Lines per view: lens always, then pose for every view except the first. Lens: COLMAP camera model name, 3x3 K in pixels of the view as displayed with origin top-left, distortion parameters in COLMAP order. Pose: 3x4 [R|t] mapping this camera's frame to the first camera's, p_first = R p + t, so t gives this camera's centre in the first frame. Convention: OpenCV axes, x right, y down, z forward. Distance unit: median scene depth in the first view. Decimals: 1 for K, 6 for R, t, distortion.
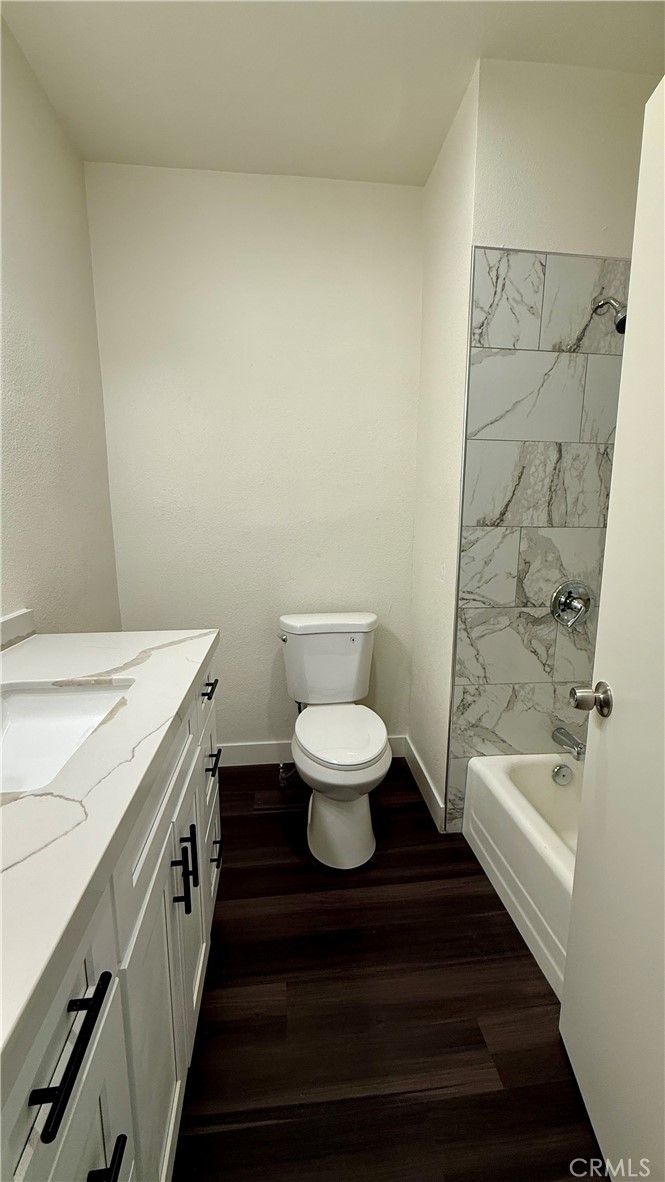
lens RADIAL K [[468.1, 0, 333.8], [0, 468.1, 590.9], [0, 0, 1]] dist [-0.006124, 0.001583]
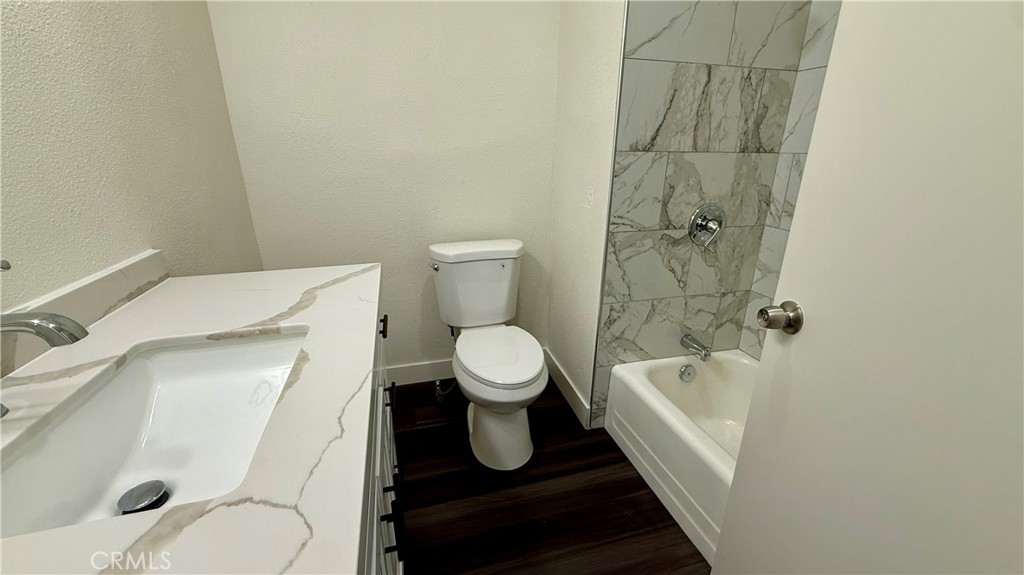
lens RADIAL K [[405.5, 0, 510.9], [0, 405.5, 288.7], [0, 0, 1]] dist [-0.006124, 0.001583]
pose [[0.987767, -0.052432, 0.146855, -0.094272], [0.026561, 0.984586, 0.172871, -0.002095], [-0.153655, -0.166856, 0.973935, 0.124934]]
